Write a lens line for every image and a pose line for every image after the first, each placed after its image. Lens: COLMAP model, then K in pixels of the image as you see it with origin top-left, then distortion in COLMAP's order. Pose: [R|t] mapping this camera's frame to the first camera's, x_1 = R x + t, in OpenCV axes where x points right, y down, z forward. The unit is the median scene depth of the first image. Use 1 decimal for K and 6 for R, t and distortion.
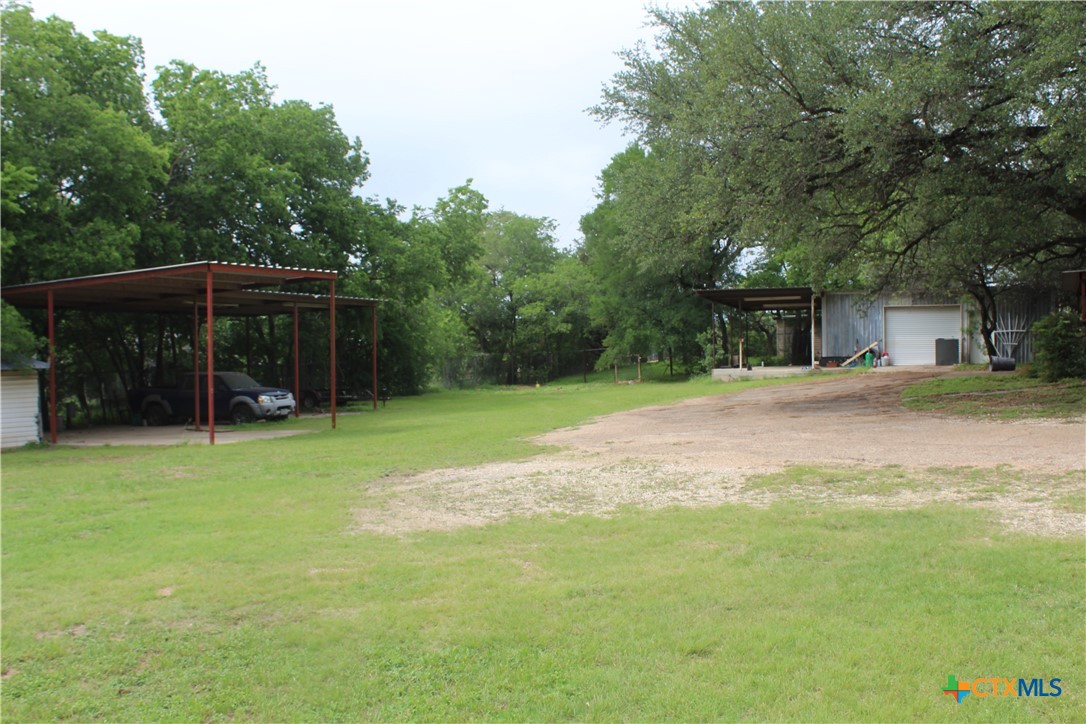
lens RADIAL K [[1177.4, 0, 538.6], [0, 1177.4, 353.5], [0, 0, 1]] dist [-0.025989, 0.000000]
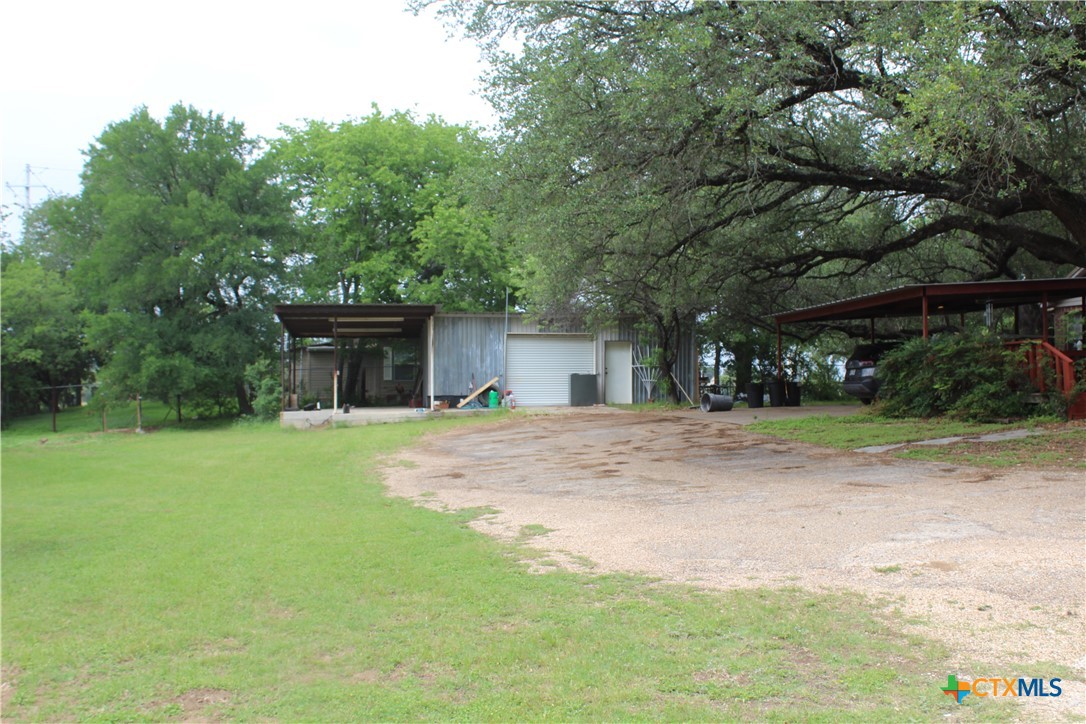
lens RADIAL K [[1177.4, 0, 540.0], [0, 1177.4, 360.1], [0, 0, 1]] dist [-0.025989, 0.000000]
pose [[0.859306, 0.020207, 0.511062, -0.144255], [-0.003179, 0.999411, -0.034171, 0.008466], [-0.511451, 0.027739, 0.858864, 0.436753]]
